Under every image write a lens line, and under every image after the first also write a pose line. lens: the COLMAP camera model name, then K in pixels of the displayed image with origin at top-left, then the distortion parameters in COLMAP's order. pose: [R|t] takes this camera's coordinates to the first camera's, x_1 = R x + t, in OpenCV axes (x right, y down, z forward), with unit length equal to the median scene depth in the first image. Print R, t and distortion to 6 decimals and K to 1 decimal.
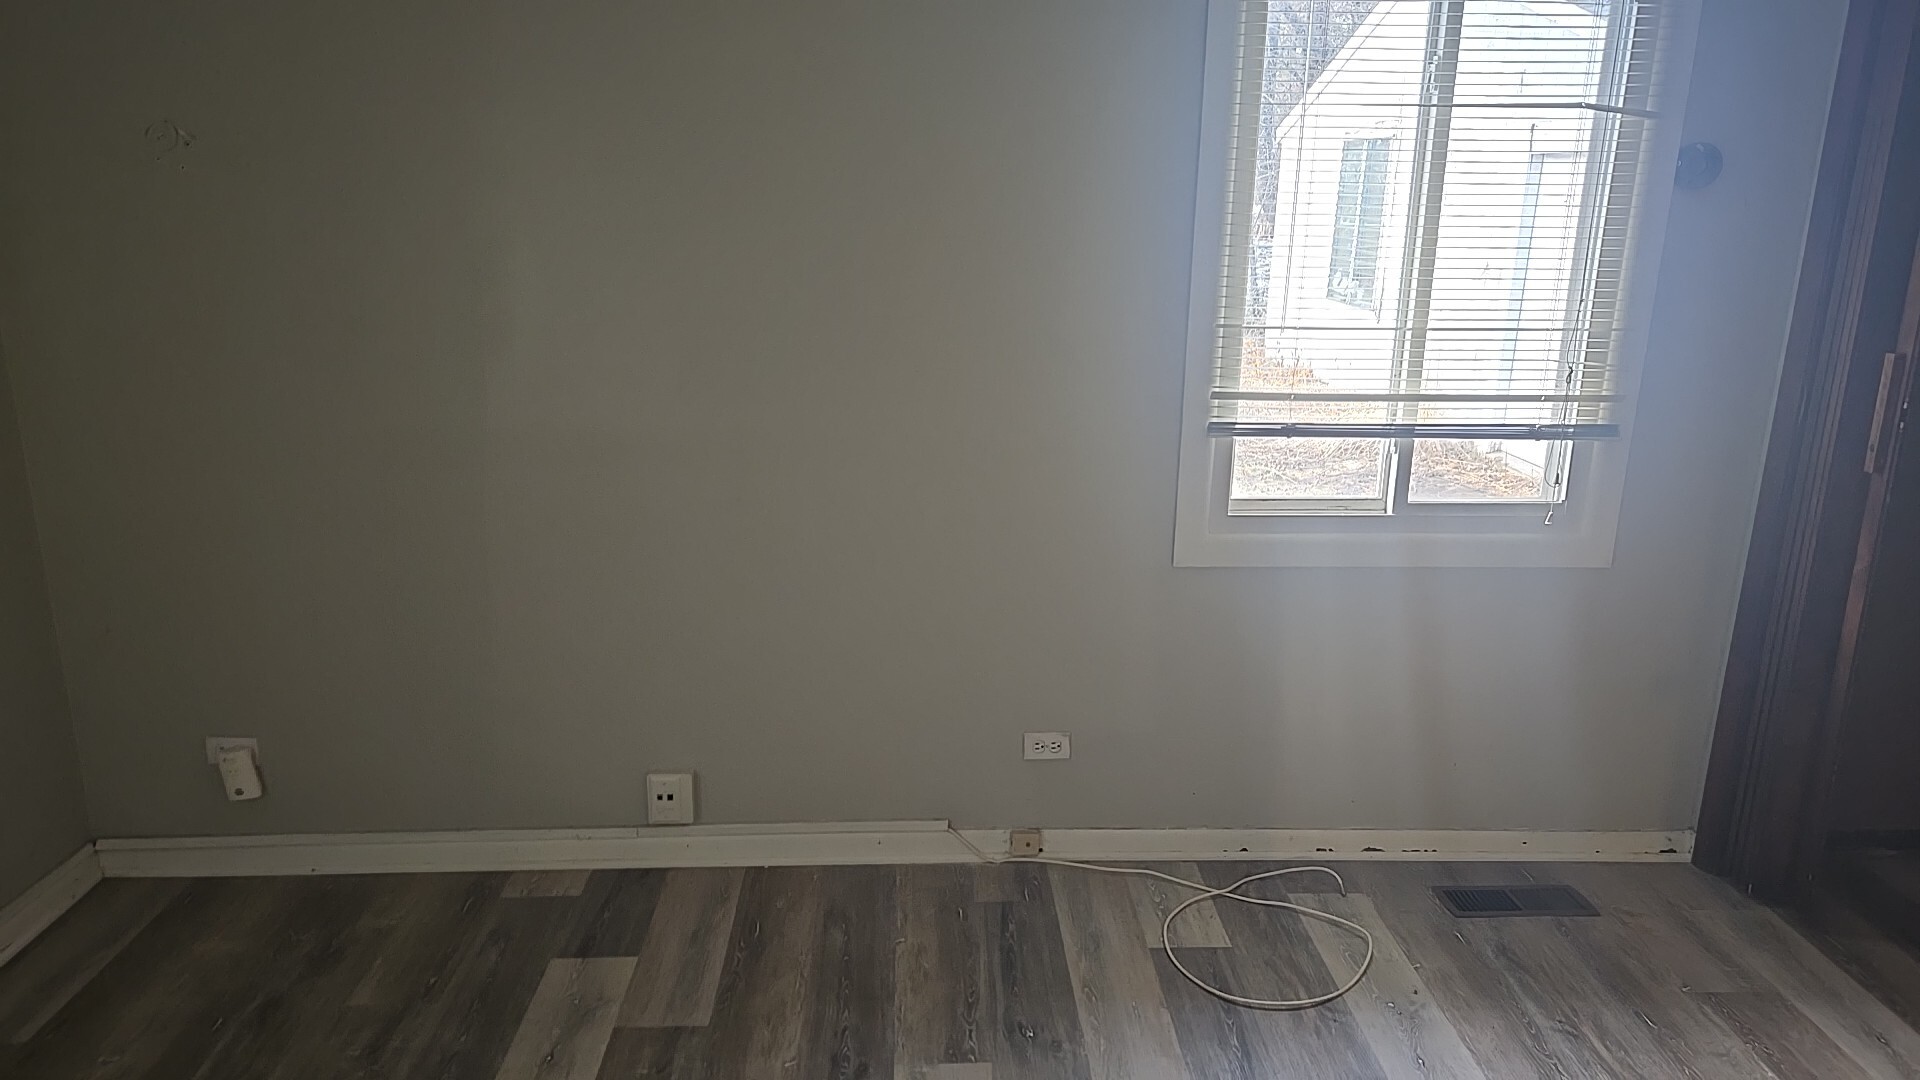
lens RADIAL K [[1305.1, 0, 959.5], [0, 1305.1, 539.6], [0, 0, 1]] dist [0.059182, -0.055460]
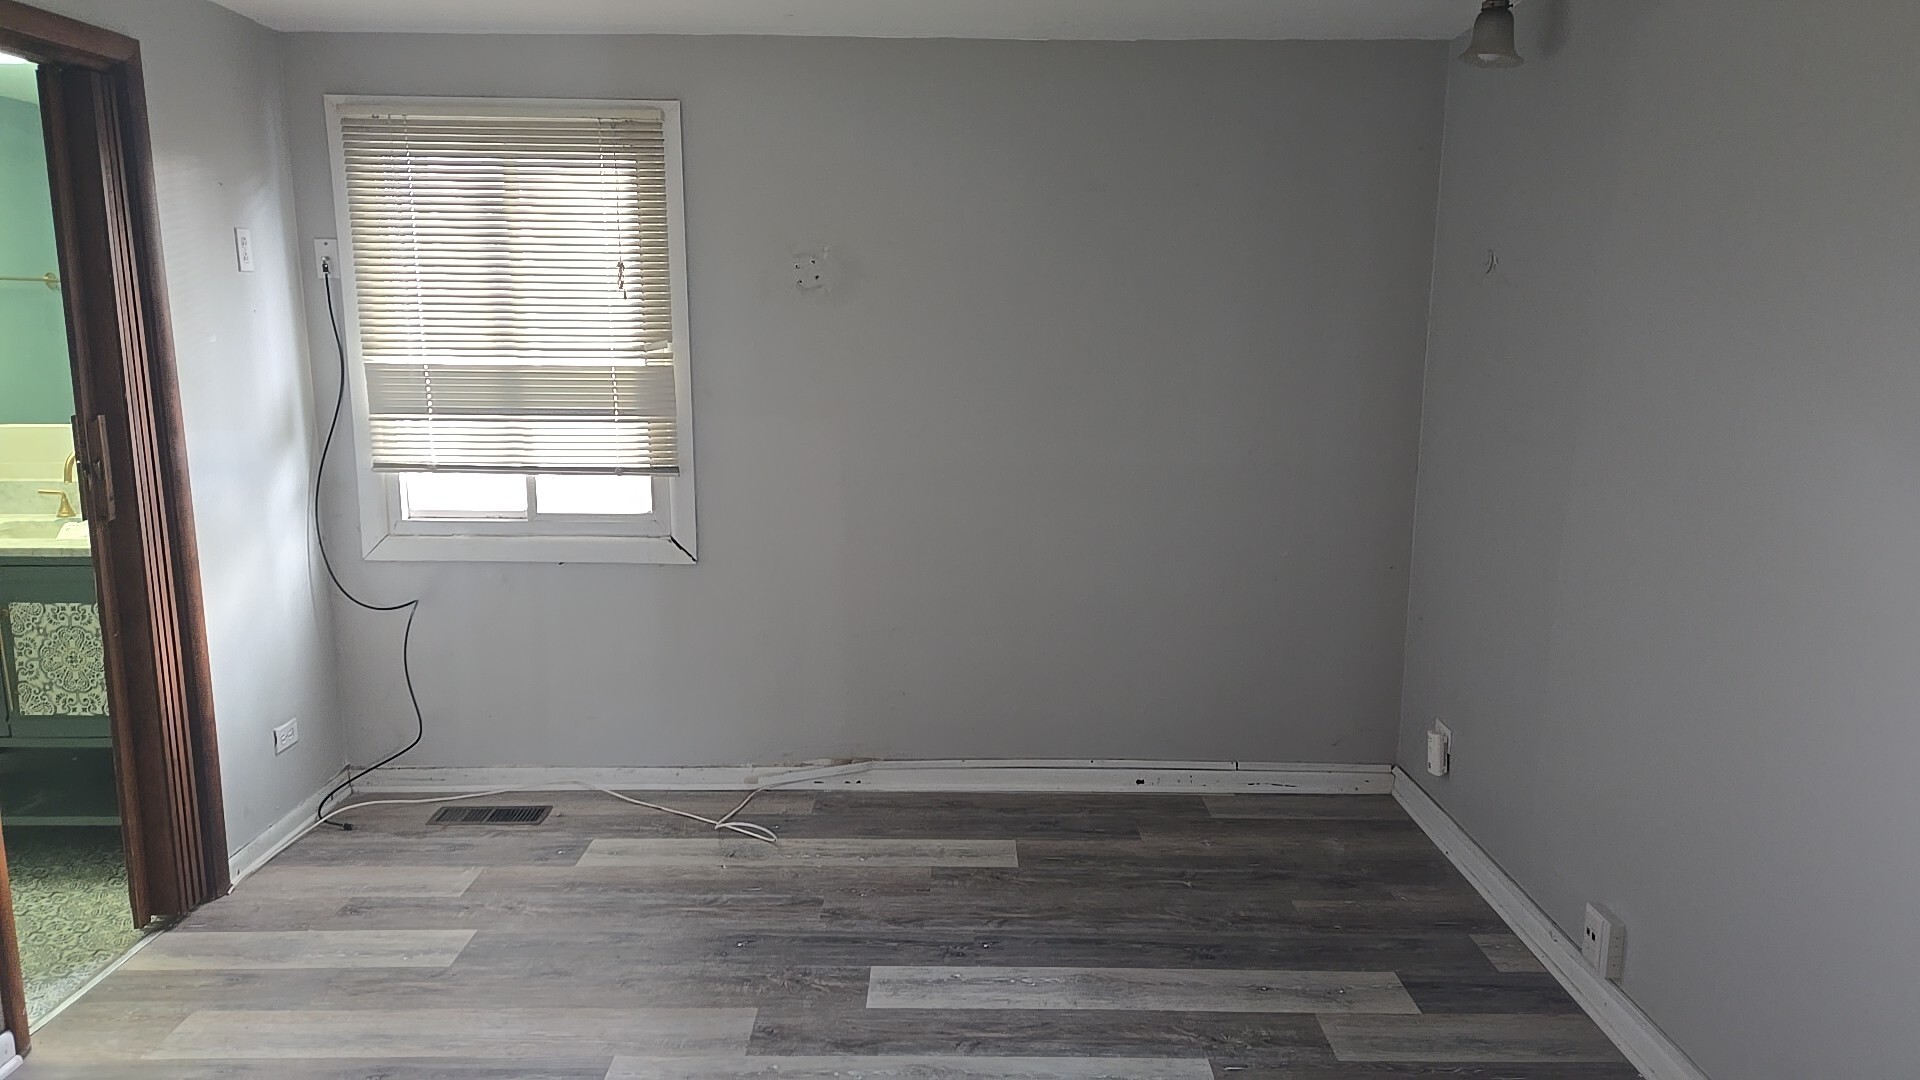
lens RADIAL K [[1305.1, 0, 959.9], [0, 1305.1, 539.9], [0, 0, 1]] dist [0.059182, -0.055460]
pose [[-0.035819, 0.175137, -0.983892, 0.728557], [-0.263386, 0.948061, 0.178348, -0.130439], [0.964025, 0.265532, 0.012170, 0.521933]]
